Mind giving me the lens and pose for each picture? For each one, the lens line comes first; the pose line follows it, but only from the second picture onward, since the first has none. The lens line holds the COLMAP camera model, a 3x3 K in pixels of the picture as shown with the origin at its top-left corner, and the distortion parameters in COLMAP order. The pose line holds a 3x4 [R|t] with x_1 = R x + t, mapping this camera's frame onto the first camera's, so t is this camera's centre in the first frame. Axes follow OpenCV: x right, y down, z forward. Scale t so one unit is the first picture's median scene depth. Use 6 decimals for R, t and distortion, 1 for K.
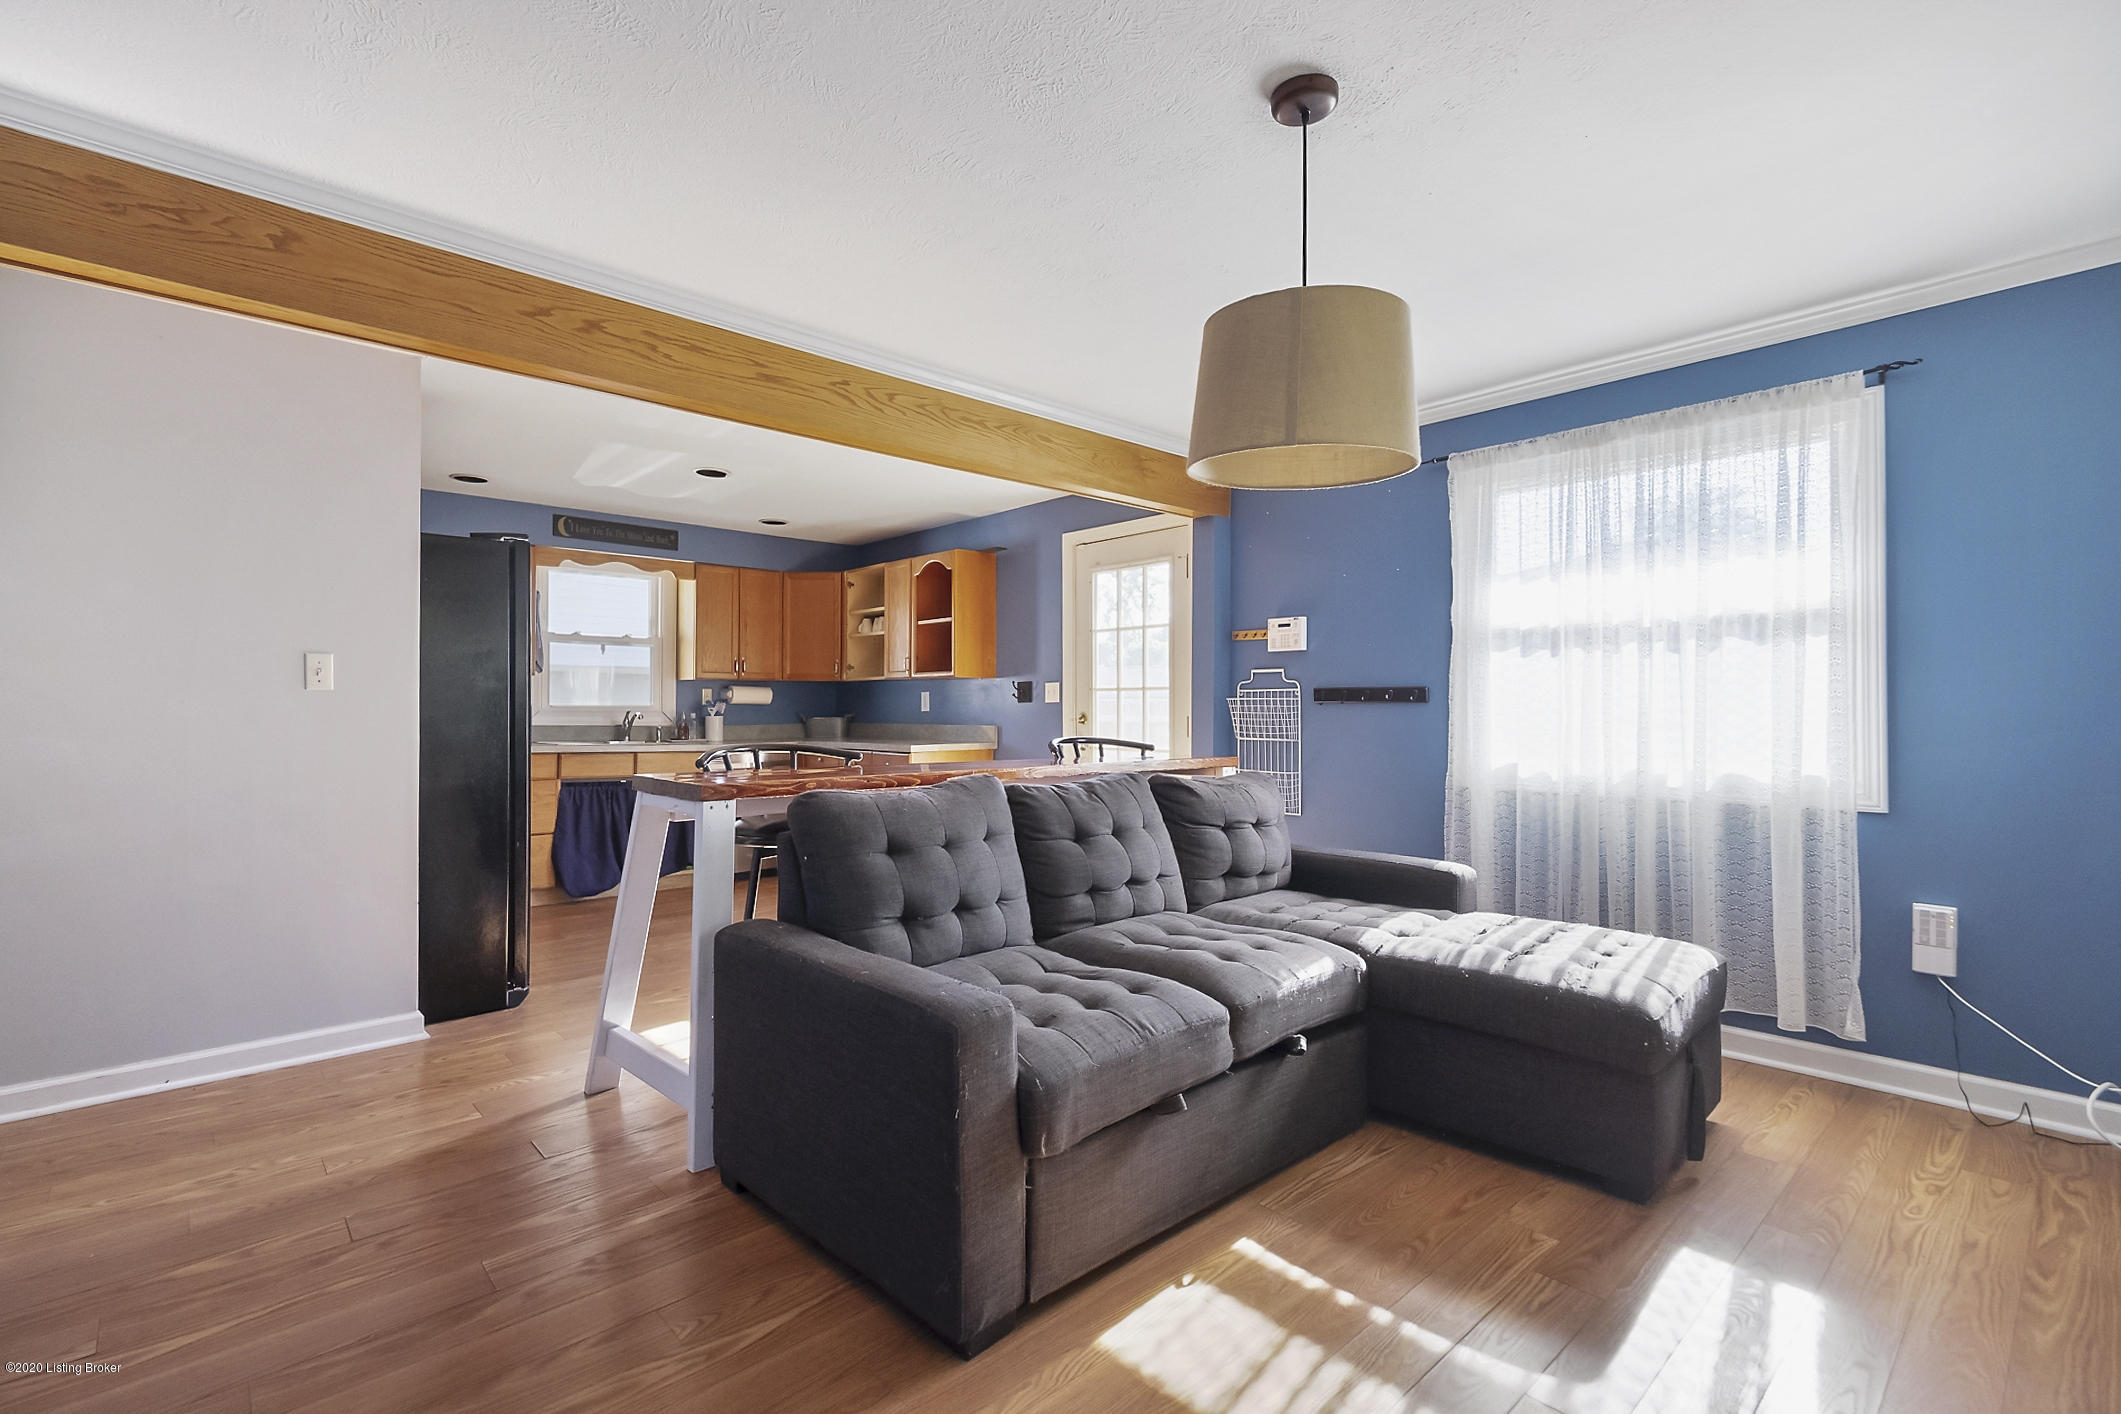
lens RADIAL K [[926.2, 0, 1057.8], [0, 926.2, 706.4], [0, 0, 1]] dist [0.010636, -0.000298]
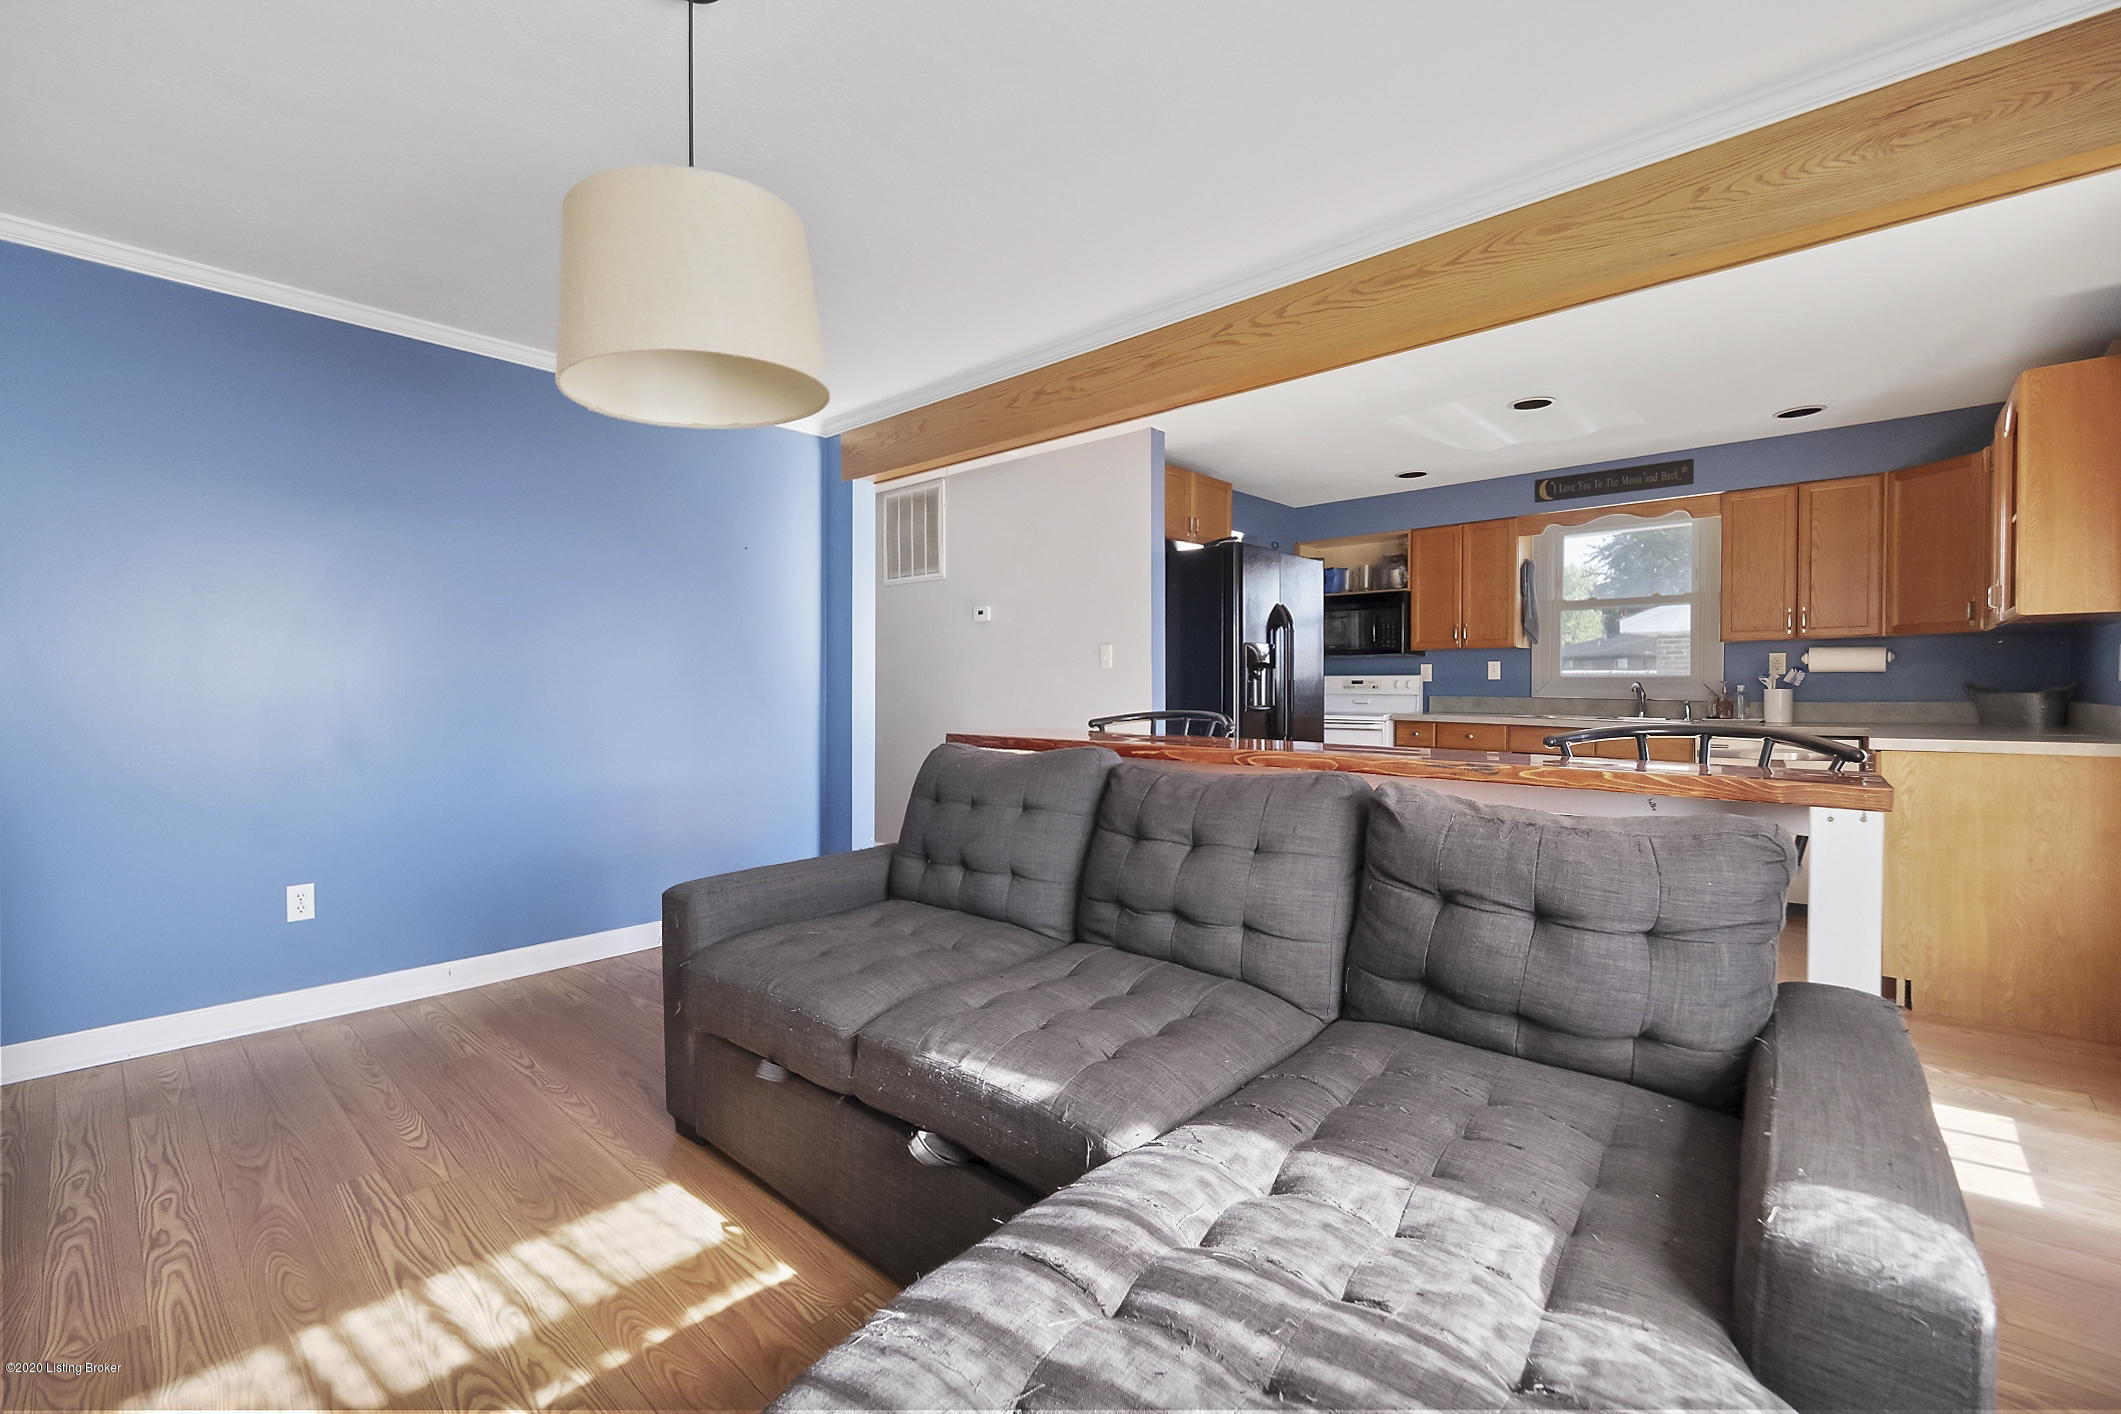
lens RADIAL K [[926.2, 0, 1058.1], [0, 926.2, 703.7], [0, 0, 1]] dist [0.010636, -0.000298]
pose [[0.075540, 0.018913, -0.996963, 0.738436], [0.003787, 0.999807, 0.019254, 0.012148], [0.997136, -0.005230, 0.075454, 0.804025]]
